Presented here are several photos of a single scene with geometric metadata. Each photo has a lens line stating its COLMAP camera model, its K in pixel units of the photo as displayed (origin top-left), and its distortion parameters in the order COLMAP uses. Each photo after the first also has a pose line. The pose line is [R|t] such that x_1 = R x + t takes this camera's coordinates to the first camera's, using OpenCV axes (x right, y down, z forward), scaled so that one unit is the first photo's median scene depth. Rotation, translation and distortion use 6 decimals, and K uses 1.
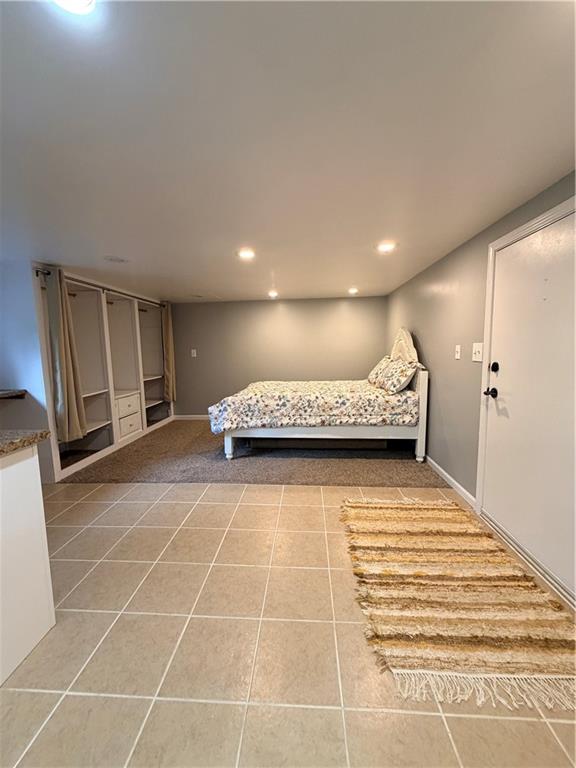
lens RADIAL K [[304.7, 0, 288.0], [0, 304.7, 384.0], [0, 0, 1]] dist [-0.001389, 0.000219]
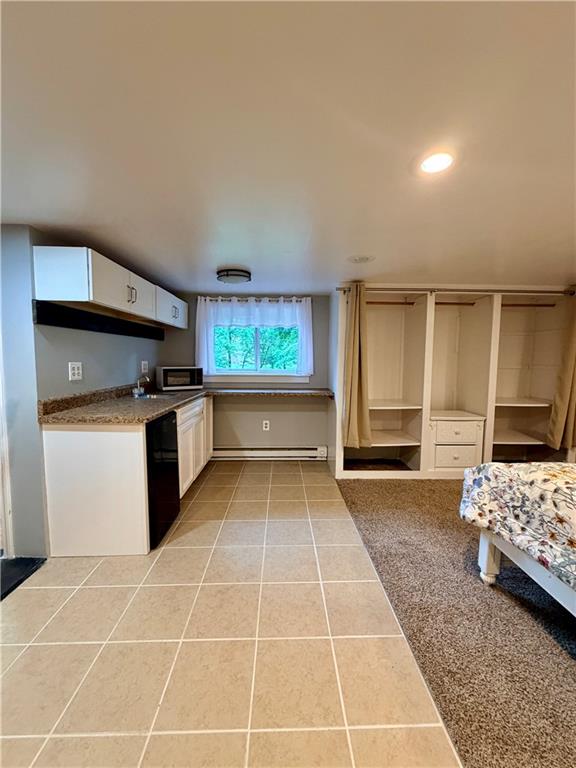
lens RADIAL K [[304.7, 0, 288.0], [0, 304.7, 384.0], [0, 0, 1]] dist [-0.001389, 0.000219]
pose [[0.088955, 0.102603, -0.990737, 0.257484], [-0.130532, 0.987303, 0.090527, -0.085412], [0.987445, 0.121270, 0.101218, 0.602934]]
